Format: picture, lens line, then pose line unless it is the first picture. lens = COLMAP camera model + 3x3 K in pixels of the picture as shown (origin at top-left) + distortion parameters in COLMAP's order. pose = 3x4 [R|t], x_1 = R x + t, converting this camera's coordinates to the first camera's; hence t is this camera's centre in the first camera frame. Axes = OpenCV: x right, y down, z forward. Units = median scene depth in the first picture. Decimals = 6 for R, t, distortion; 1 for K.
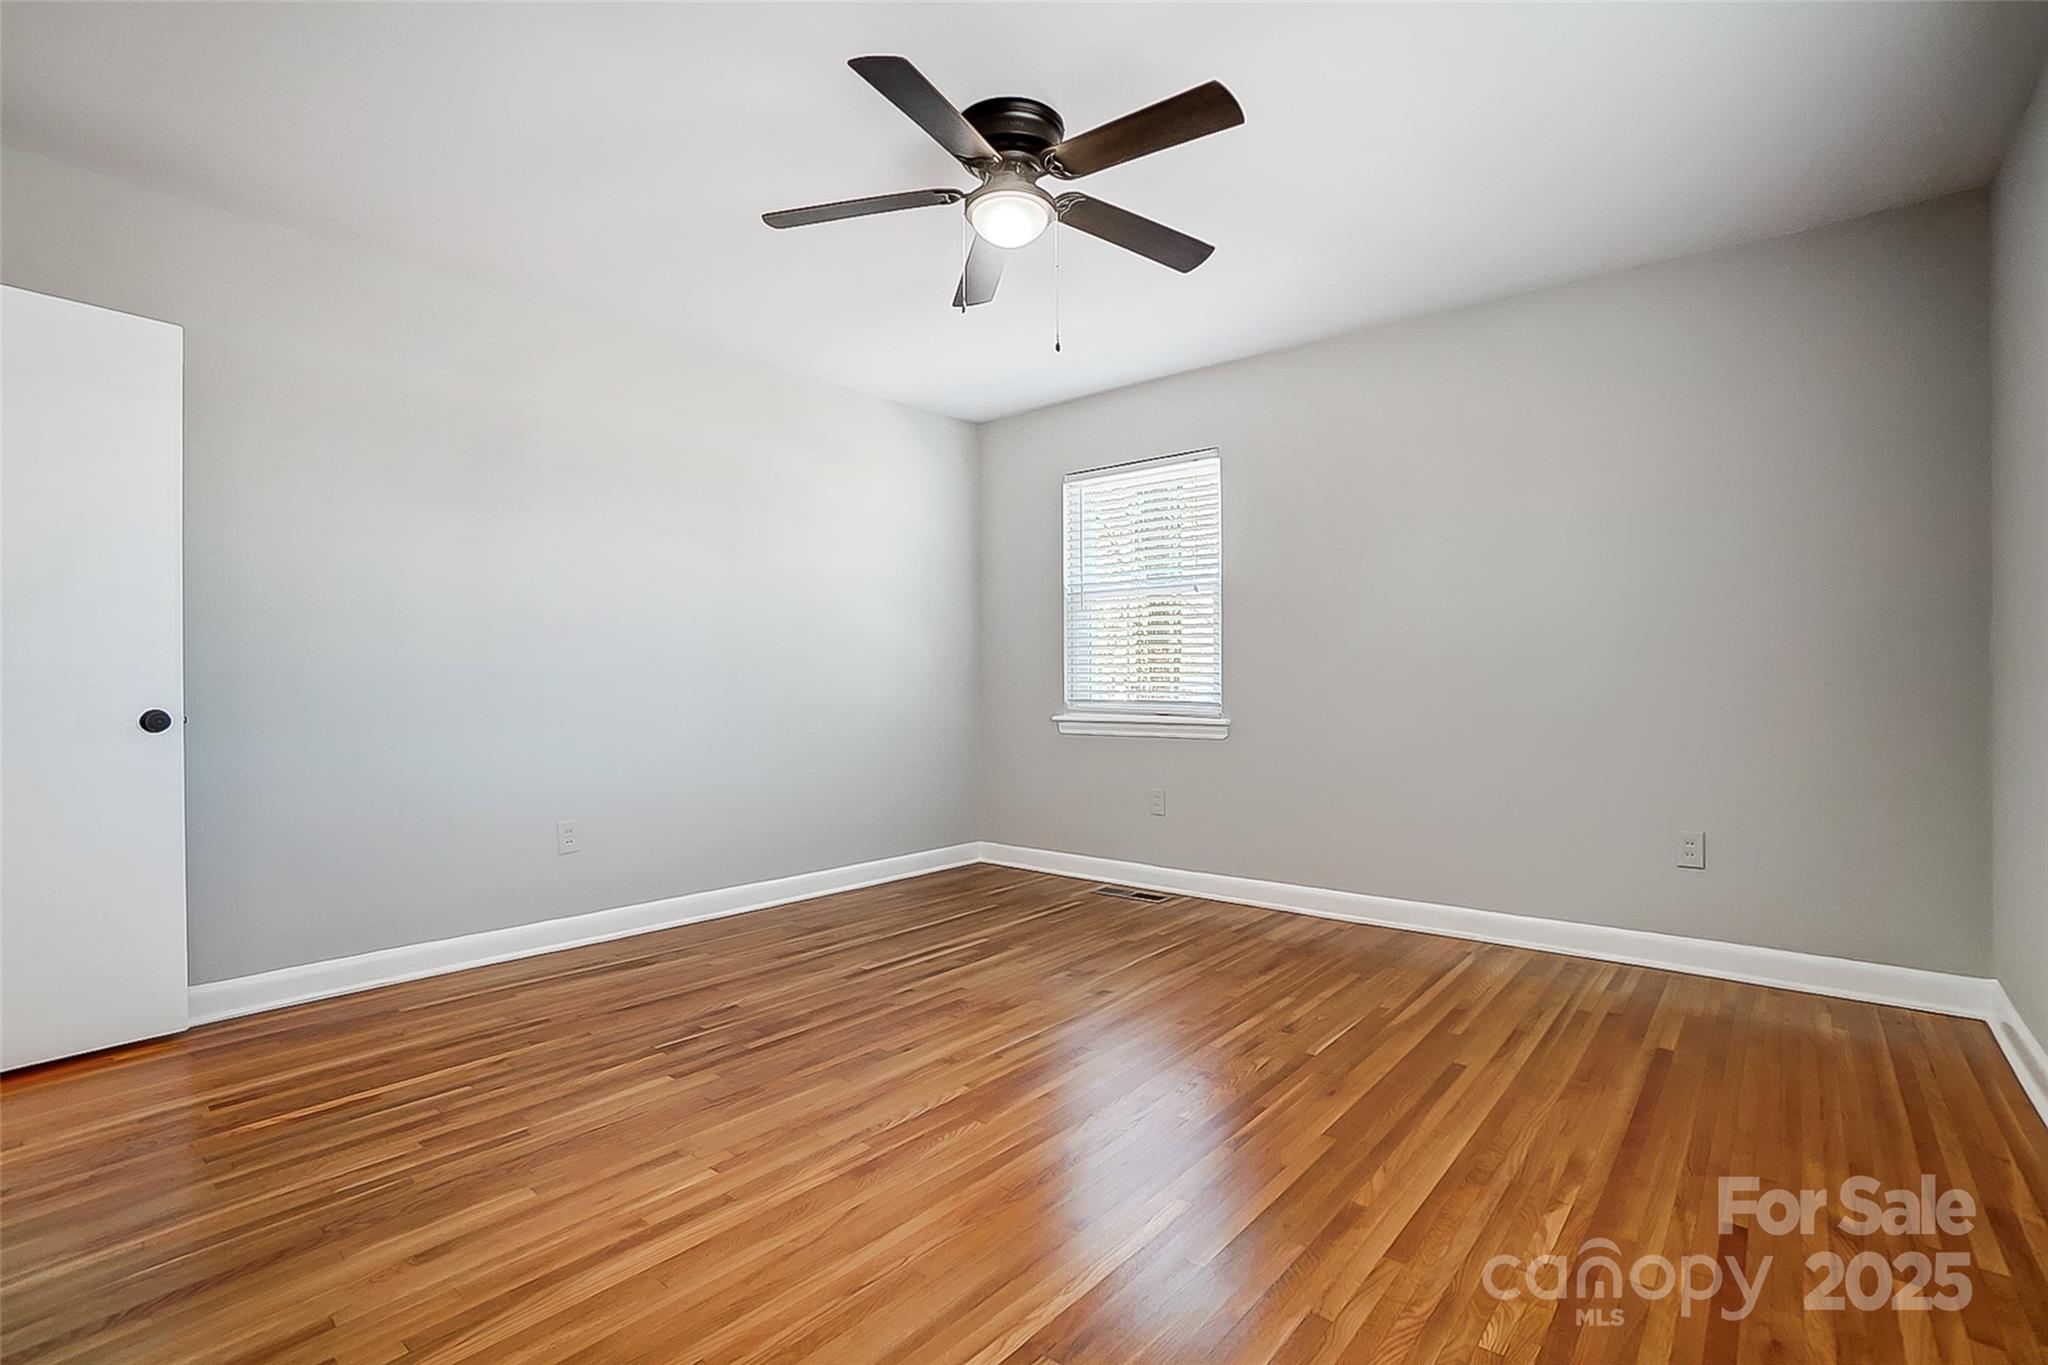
lens RADIAL K [[959.6, 0, 1024.0], [0, 959.6, 682.5], [0, 0, 1]] dist [-0.004830, -0.000633]
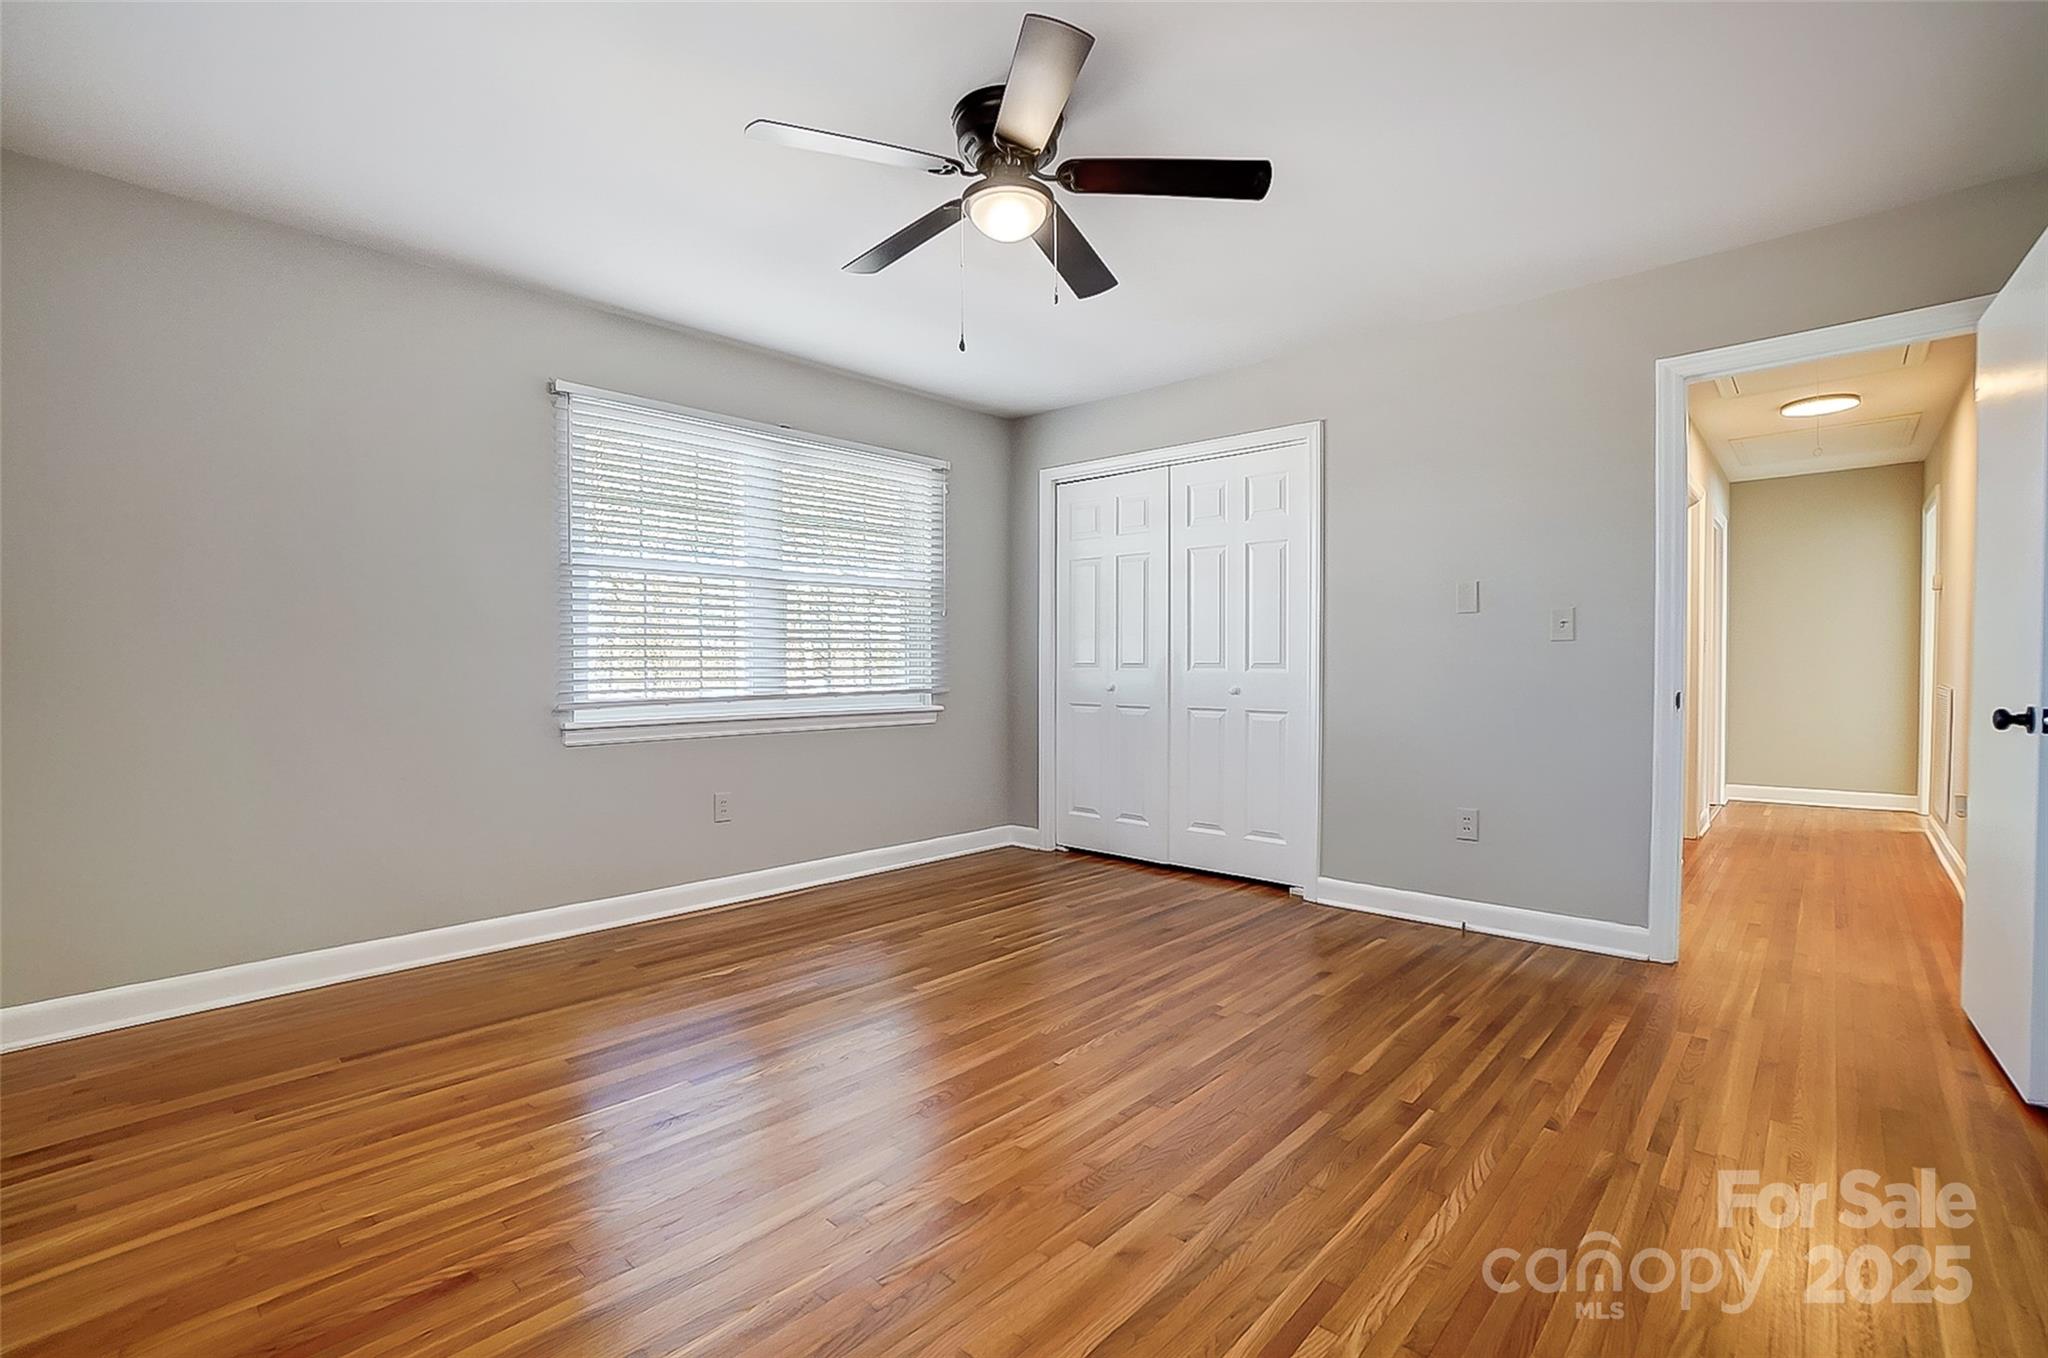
lens RADIAL K [[959.6, 0, 1024.0], [0, 959.6, 679.0], [0, 0, 1]] dist [-0.004830, -0.000633]
pose [[-0.999335, 0.005161, 0.036099, -0.063439], [0.005649, 0.999894, 0.013446, -0.012790], [-0.036026, 0.013641, -0.999258, 1.987889]]
